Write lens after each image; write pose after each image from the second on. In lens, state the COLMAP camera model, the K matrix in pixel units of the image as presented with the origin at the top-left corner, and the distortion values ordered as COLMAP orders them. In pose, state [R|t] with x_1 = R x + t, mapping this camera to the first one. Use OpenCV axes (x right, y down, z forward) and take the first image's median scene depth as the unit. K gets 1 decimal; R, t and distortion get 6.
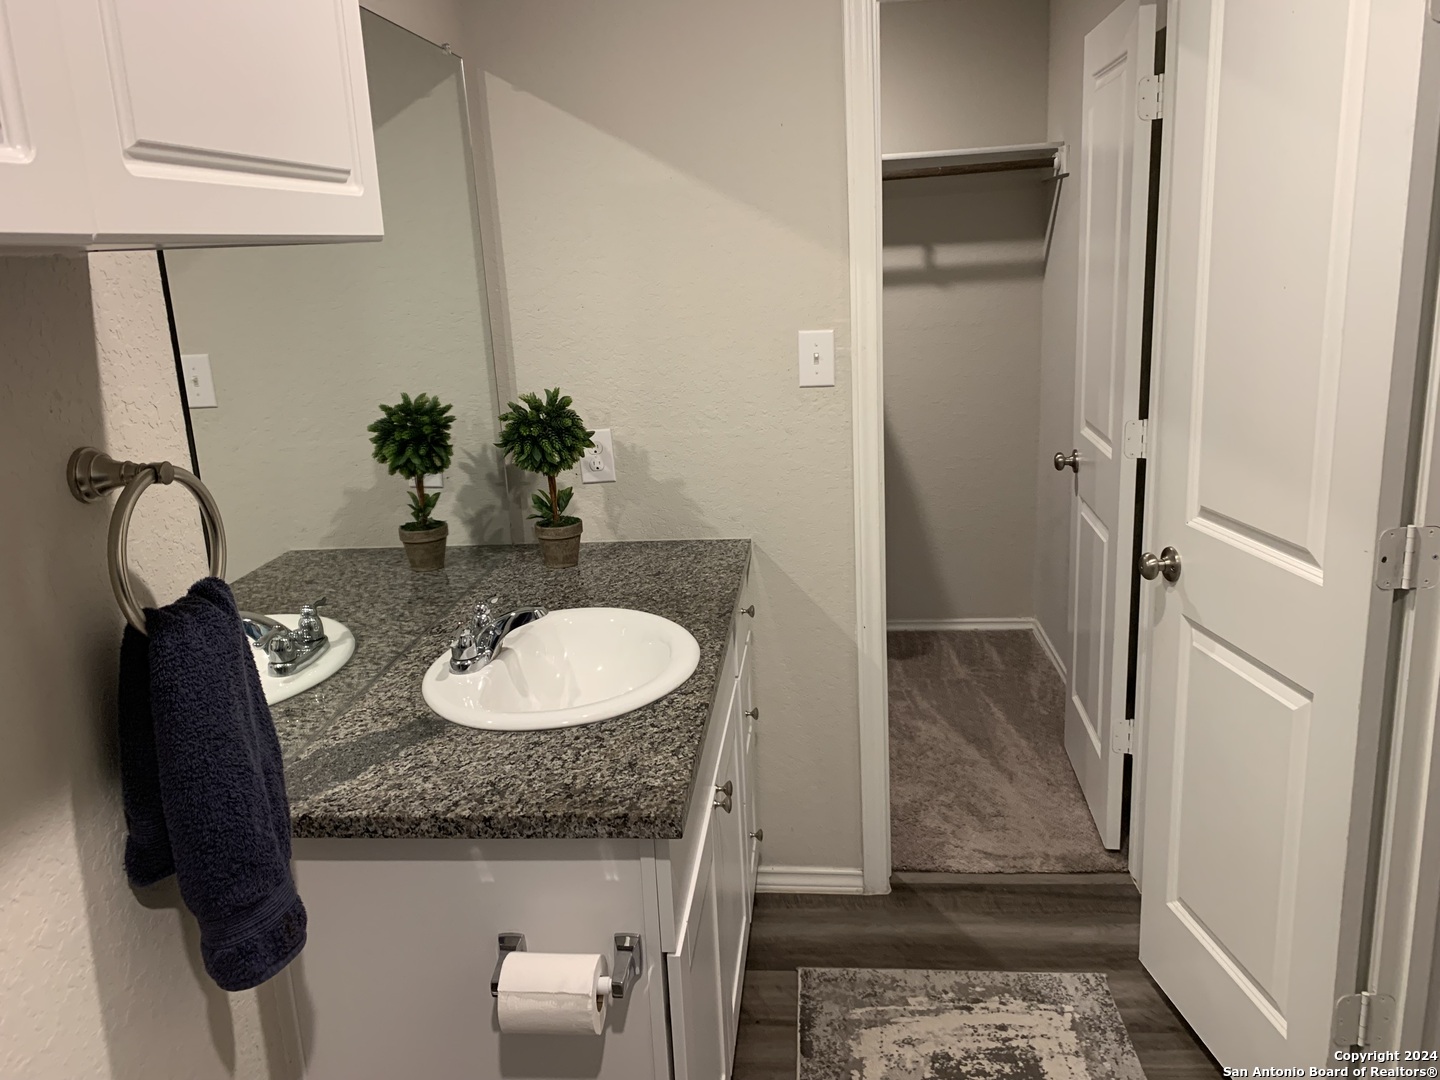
lens RADIAL K [[1102.6, 0, 720.8], [0, 1102.6, 533.9], [0, 0, 1]] dist [0.019079, -0.027630]
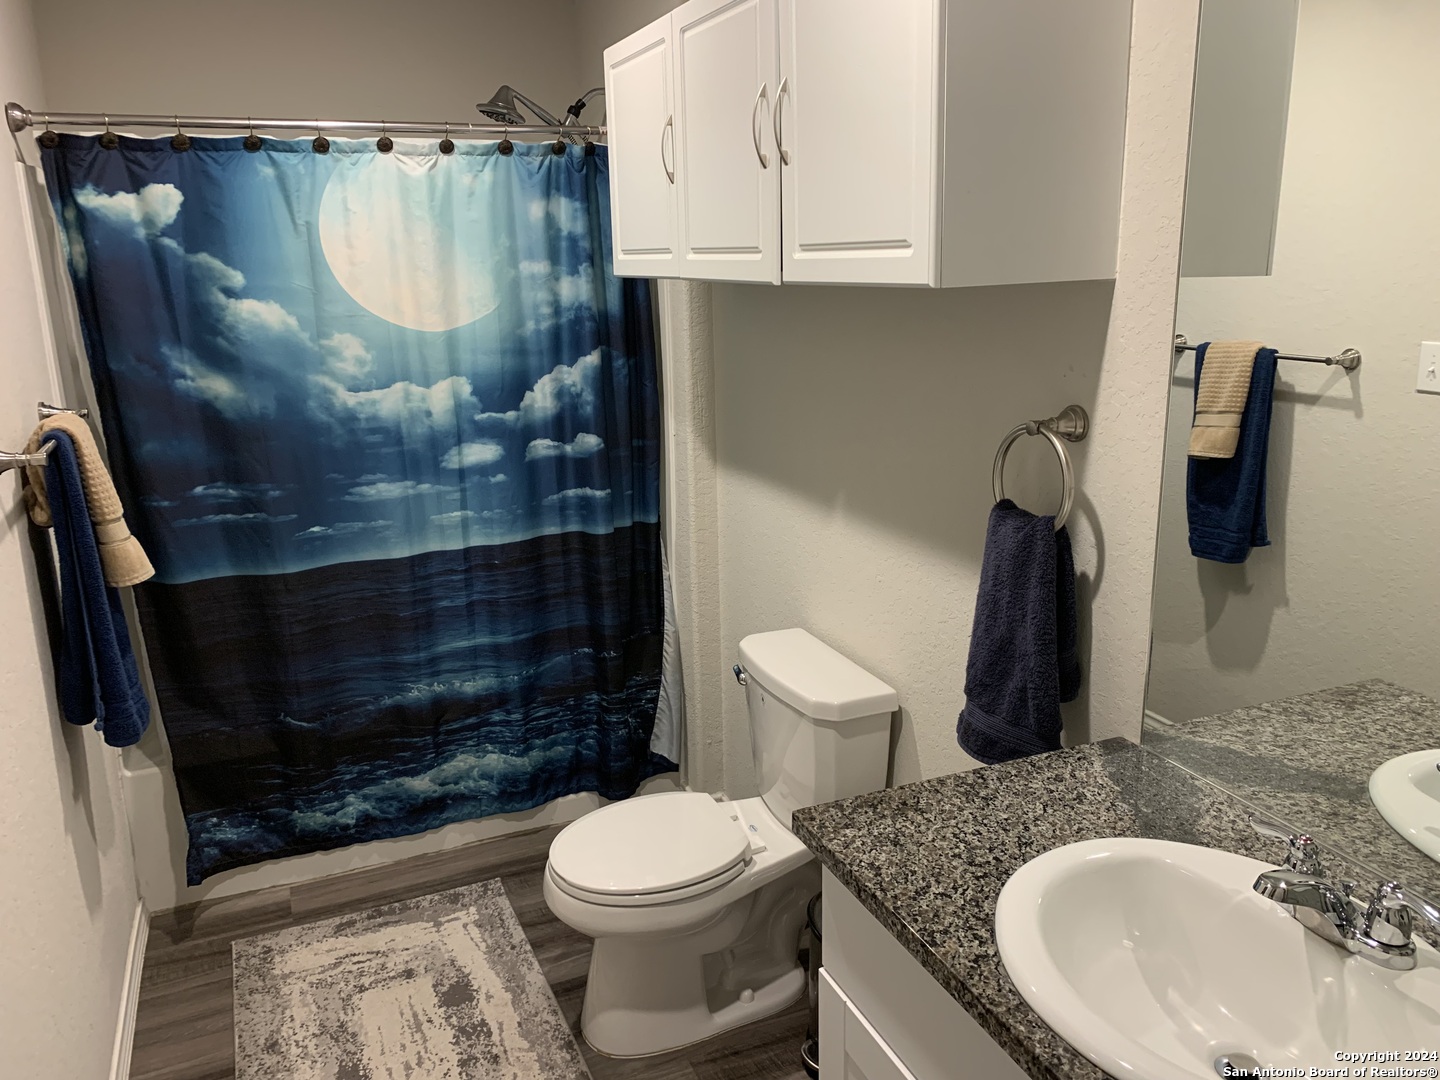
lens RADIAL K [[1102.6, 0, 719.2], [0, 1102.6, 509.6], [0, 0, 1]] dist [0.019079, -0.027630]
pose [[-0.883710, 0.163233, -0.438647, 0.408960], [-0.060203, 0.889782, 0.452398, -0.450344], [0.464146, 0.426197, -0.776482, 1.489780]]
